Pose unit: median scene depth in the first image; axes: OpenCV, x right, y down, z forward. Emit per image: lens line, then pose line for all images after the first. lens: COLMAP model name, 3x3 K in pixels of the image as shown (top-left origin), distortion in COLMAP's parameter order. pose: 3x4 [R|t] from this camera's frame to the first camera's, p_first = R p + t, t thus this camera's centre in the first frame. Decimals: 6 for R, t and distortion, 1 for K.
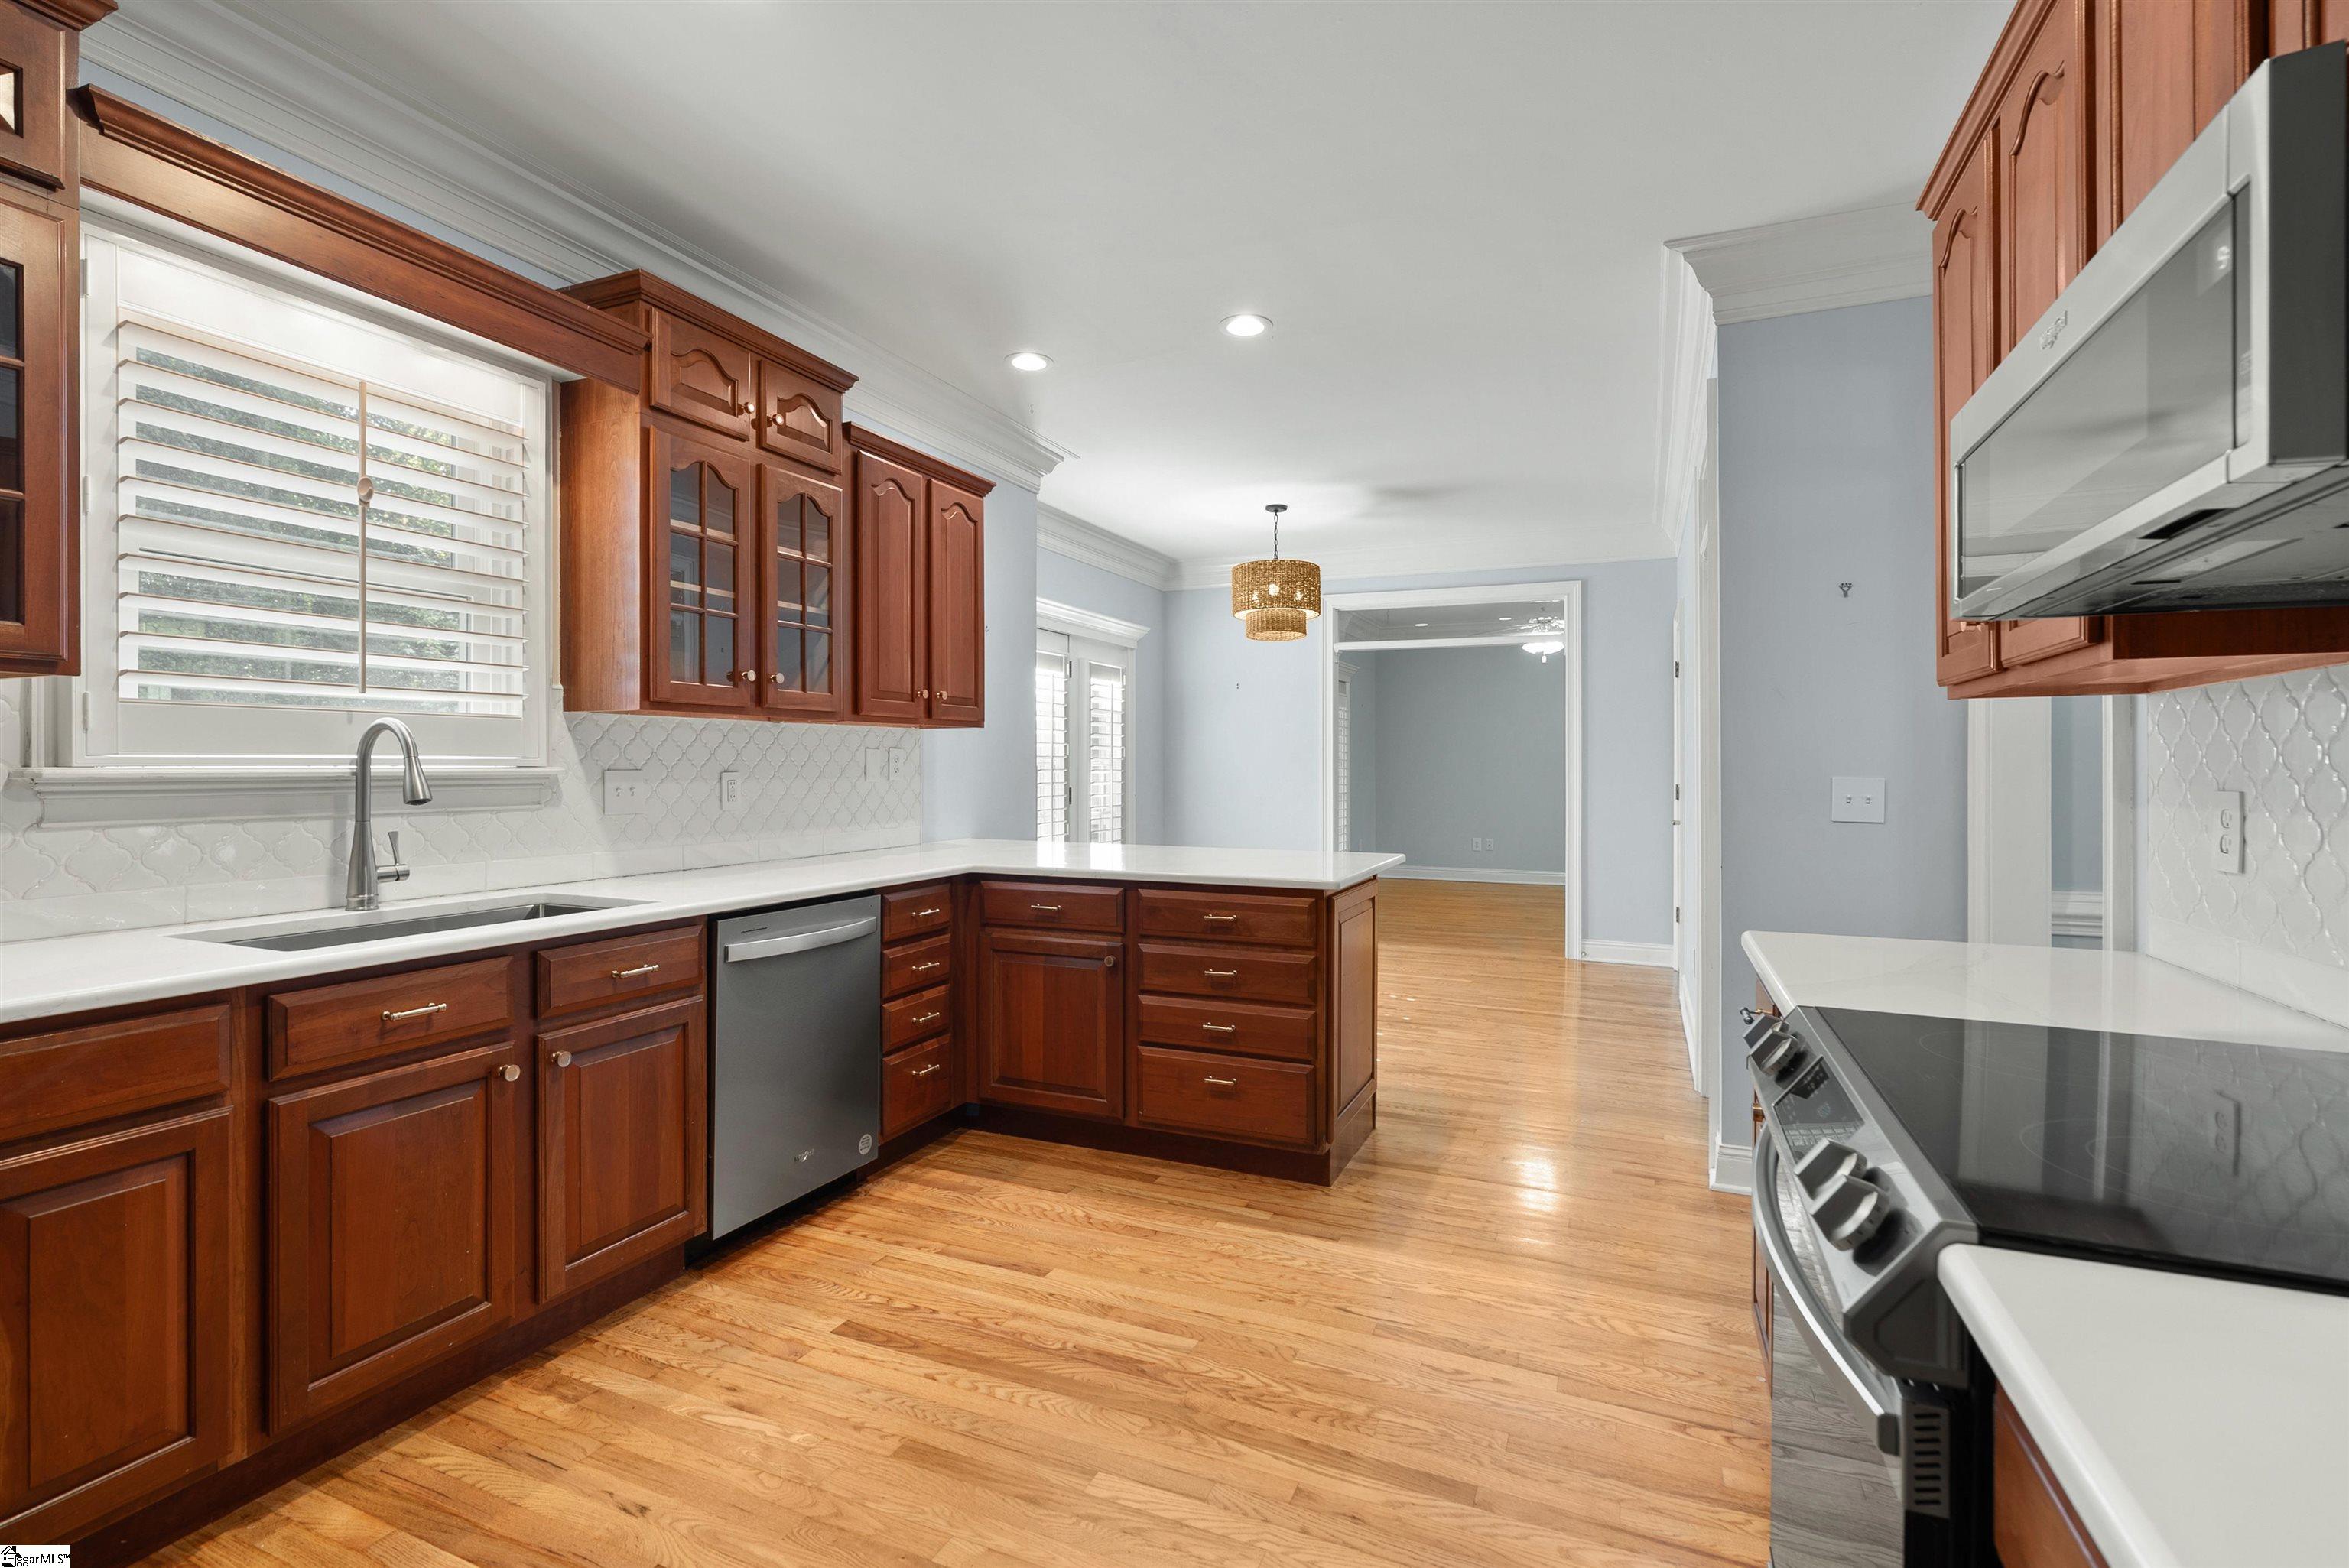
lens RADIAL K [[1066.7, 0, 1186.2], [0, 1066.7, 771.0], [0, 0, 1]] dist [-0.004313, 0.001128]
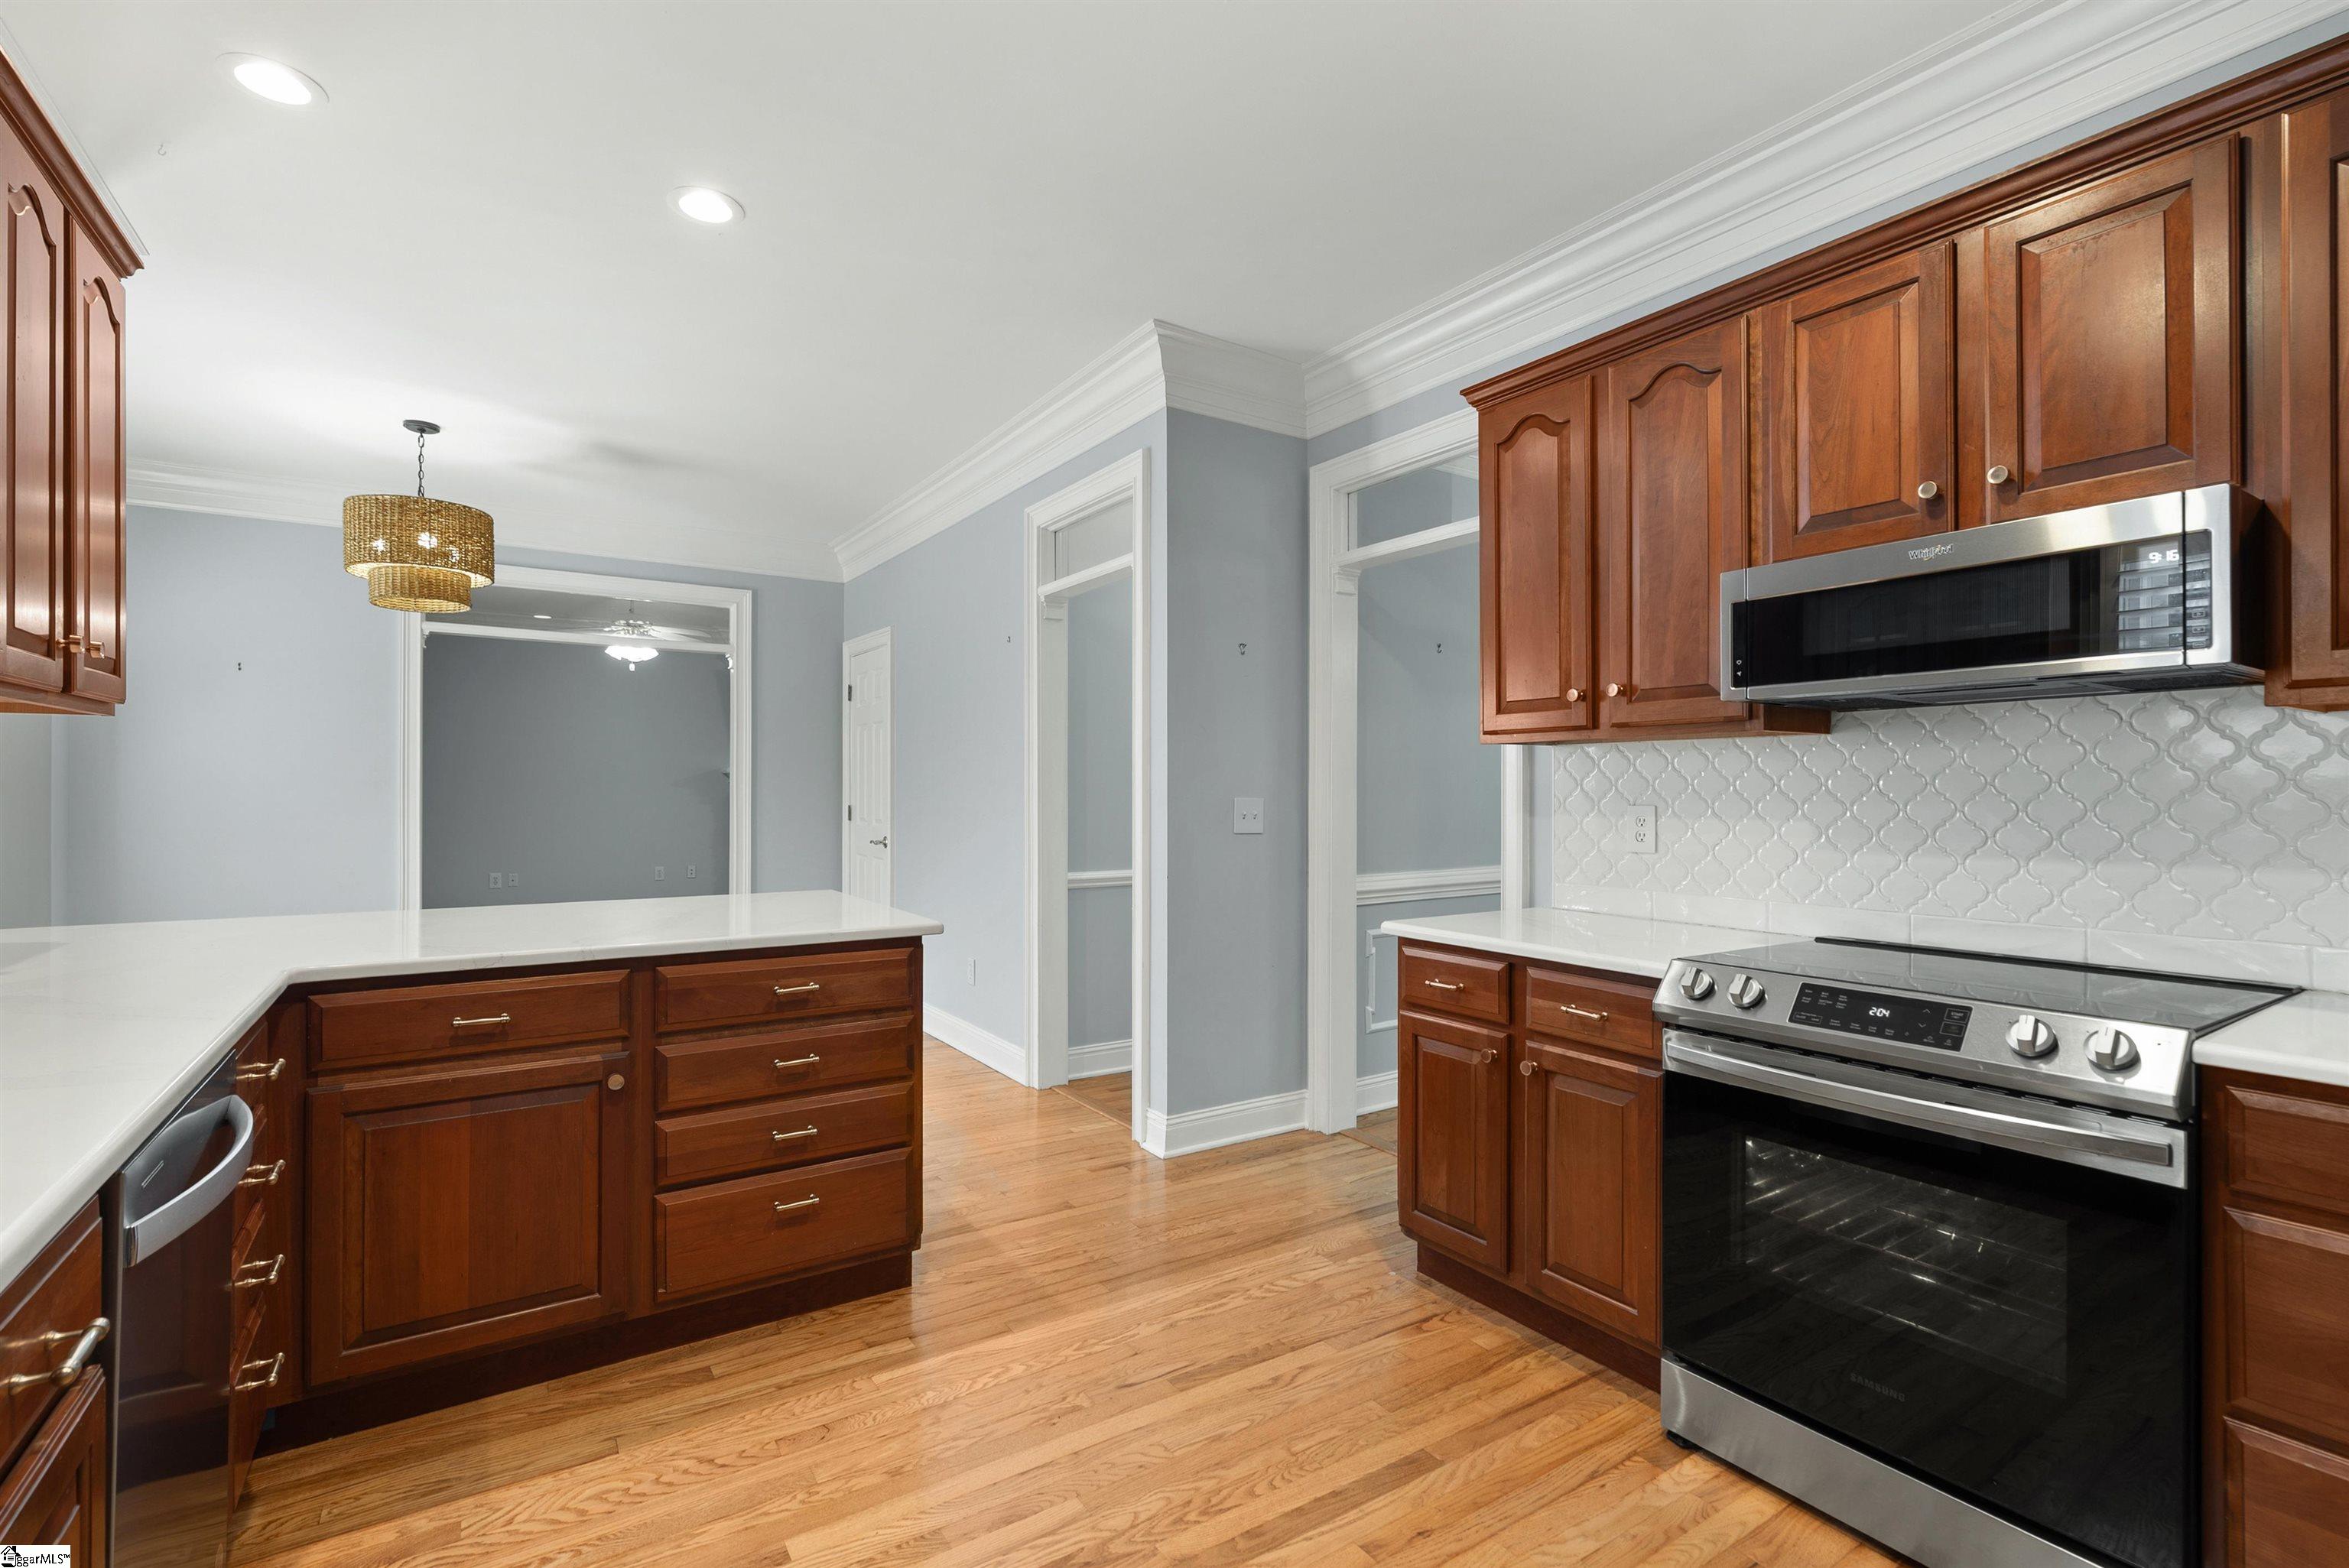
lens RADIAL K [[1066.7, 0, 1185.8], [0, 1066.7, 789.9], [0, 0, 1]] dist [-0.004313, 0.001128]
pose [[0.547518, -0.001854, 0.836792, -0.436085], [0.002215, 0.999997, 0.000766, -0.003995], [-0.836791, 0.001435, 0.547521, 0.339674]]
